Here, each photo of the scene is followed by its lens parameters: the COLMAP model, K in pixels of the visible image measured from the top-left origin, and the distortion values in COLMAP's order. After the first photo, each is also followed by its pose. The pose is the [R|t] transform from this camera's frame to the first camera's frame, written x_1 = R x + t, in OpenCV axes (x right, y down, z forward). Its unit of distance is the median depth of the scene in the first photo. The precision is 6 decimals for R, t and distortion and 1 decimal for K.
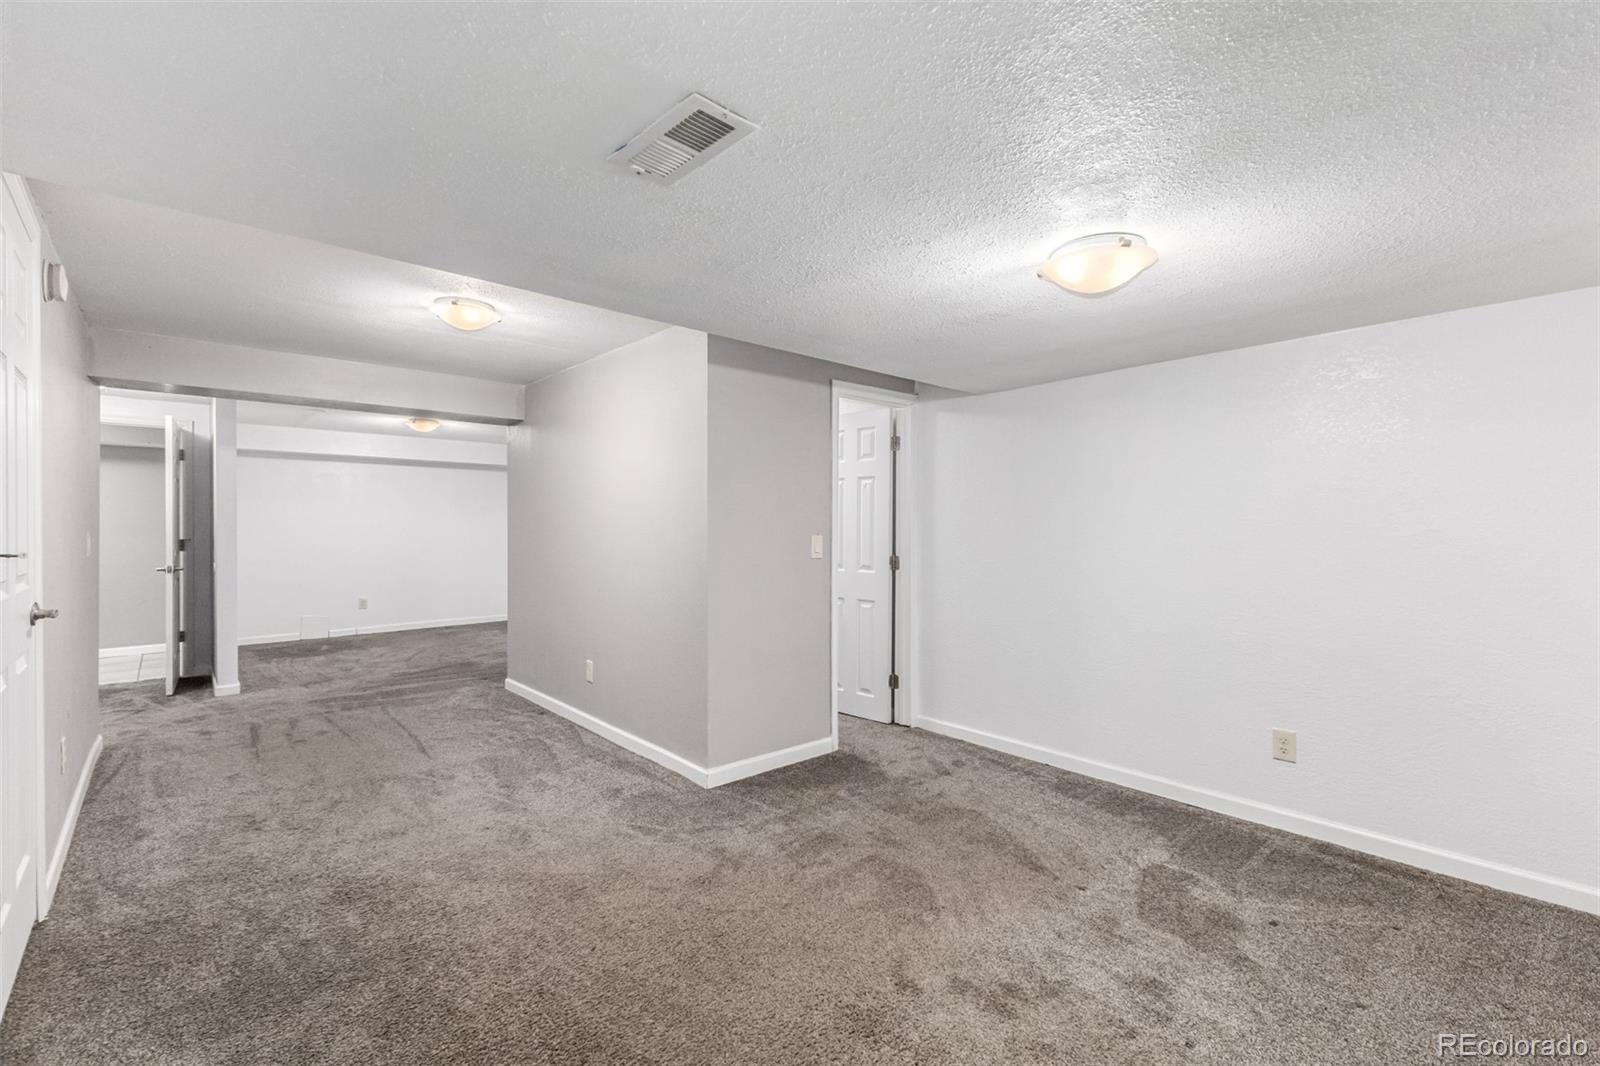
lens RADIAL K [[706.2, 0, 806.6], [0, 706.2, 530.1], [0, 0, 1]] dist [0.011604, -0.001104]
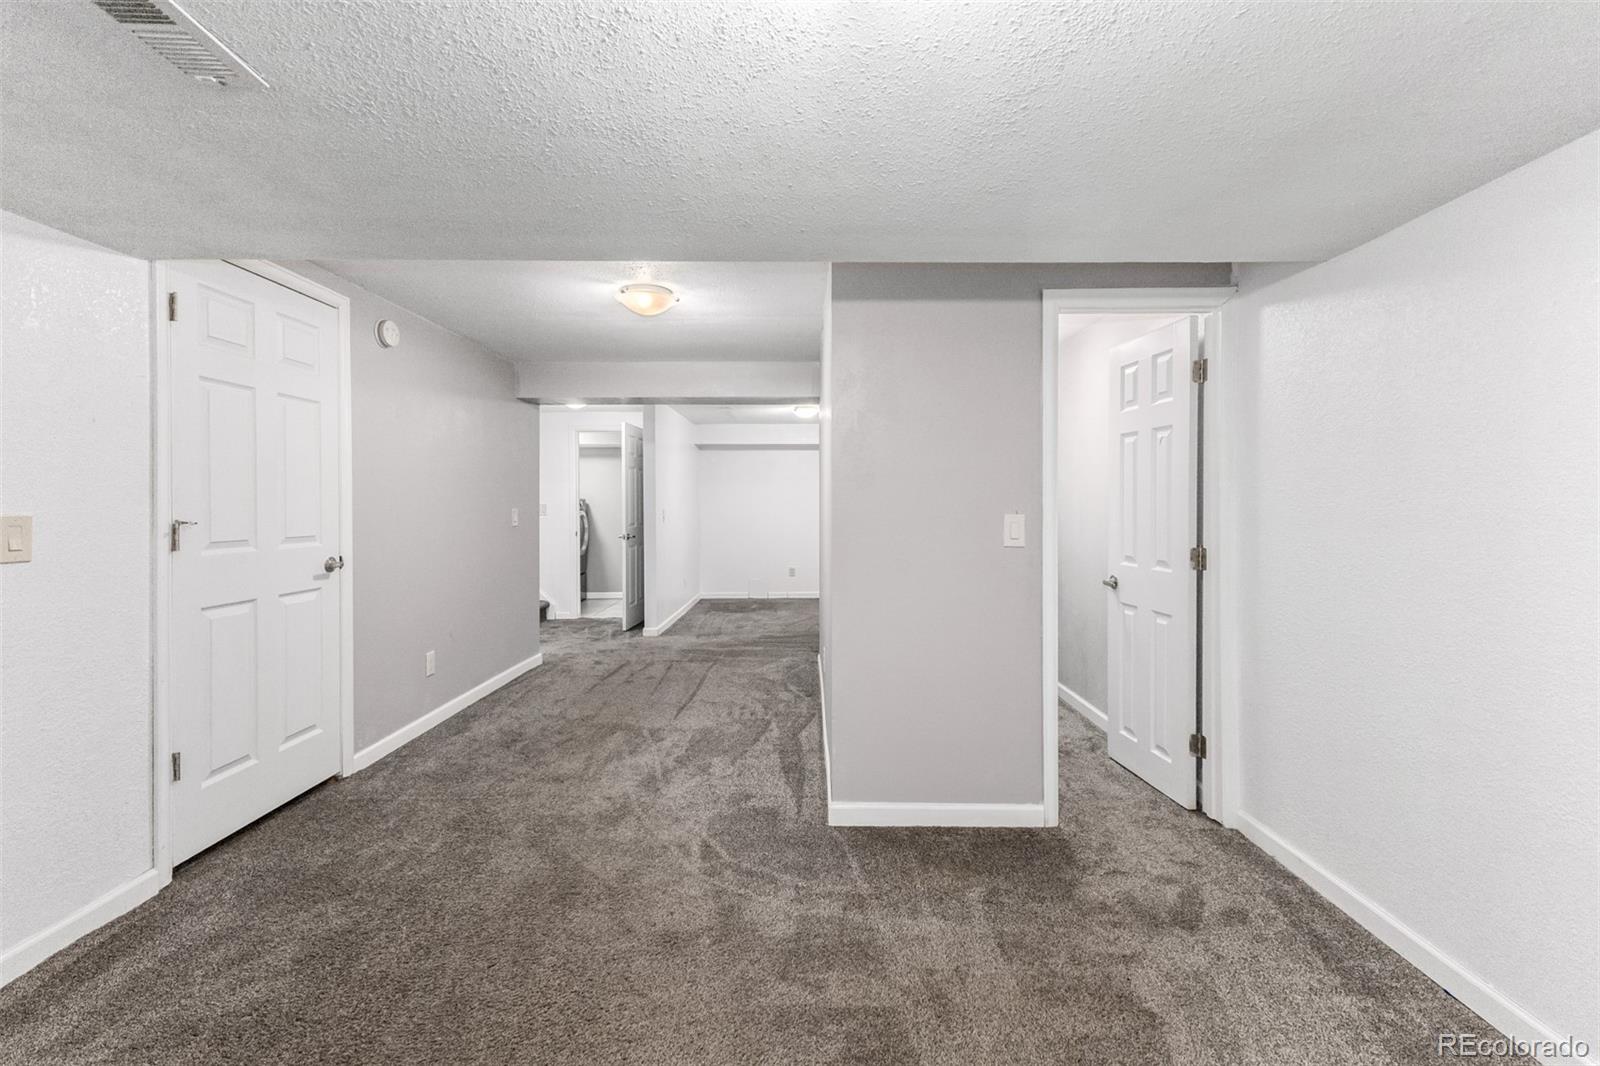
lens RADIAL K [[706.2, 0, 800.6], [0, 706.2, 510.0], [0, 0, 1]] dist [0.011604, -0.001104]
pose [[0.736721, 0.003451, -0.676188, 0.341941], [-0.003086, 0.999994, 0.001740, 0.002747], [0.676190, 0.000805, 0.736727, 0.339969]]
